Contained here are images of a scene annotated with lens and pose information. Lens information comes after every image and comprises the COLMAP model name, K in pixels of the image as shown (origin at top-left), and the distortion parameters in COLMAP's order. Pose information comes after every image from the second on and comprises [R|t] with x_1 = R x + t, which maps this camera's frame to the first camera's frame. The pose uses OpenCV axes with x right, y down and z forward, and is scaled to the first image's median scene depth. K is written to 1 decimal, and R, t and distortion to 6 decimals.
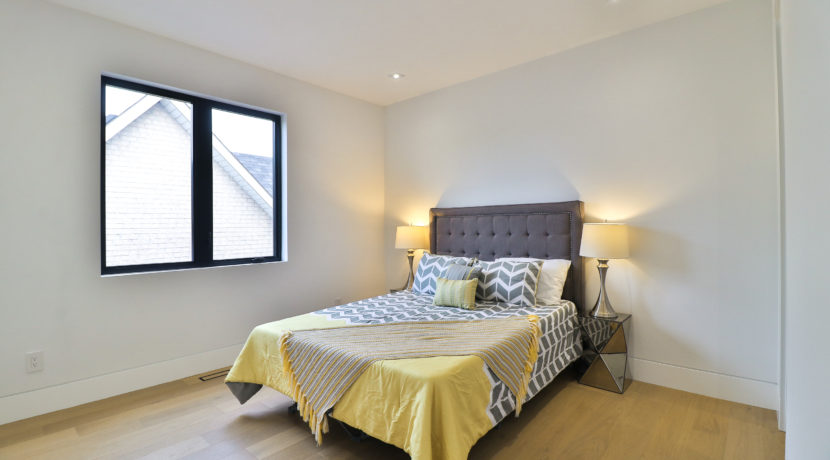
lens RADIAL K [[384.5, 0, 413.0], [0, 384.5, 229.0], [0, 0, 1]] dist [-0.001215, -0.012223]
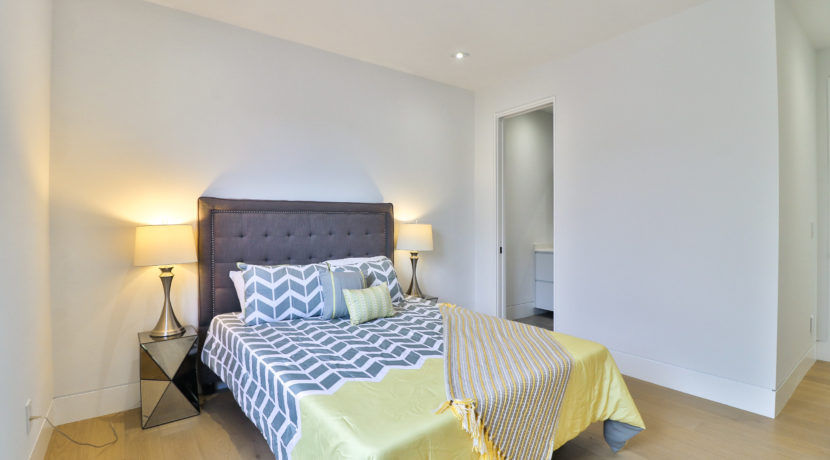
lens RADIAL K [[384.5, 0, 413.0], [0, 384.5, 225.6], [0, 0, 1]] dist [-0.001215, -0.012223]
pose [[0.219057, 0.009094, 0.975670, -0.569255], [0.016549, 0.999778, -0.013034, 0.008619], [-0.975572, 0.019001, 0.218858, 0.593523]]
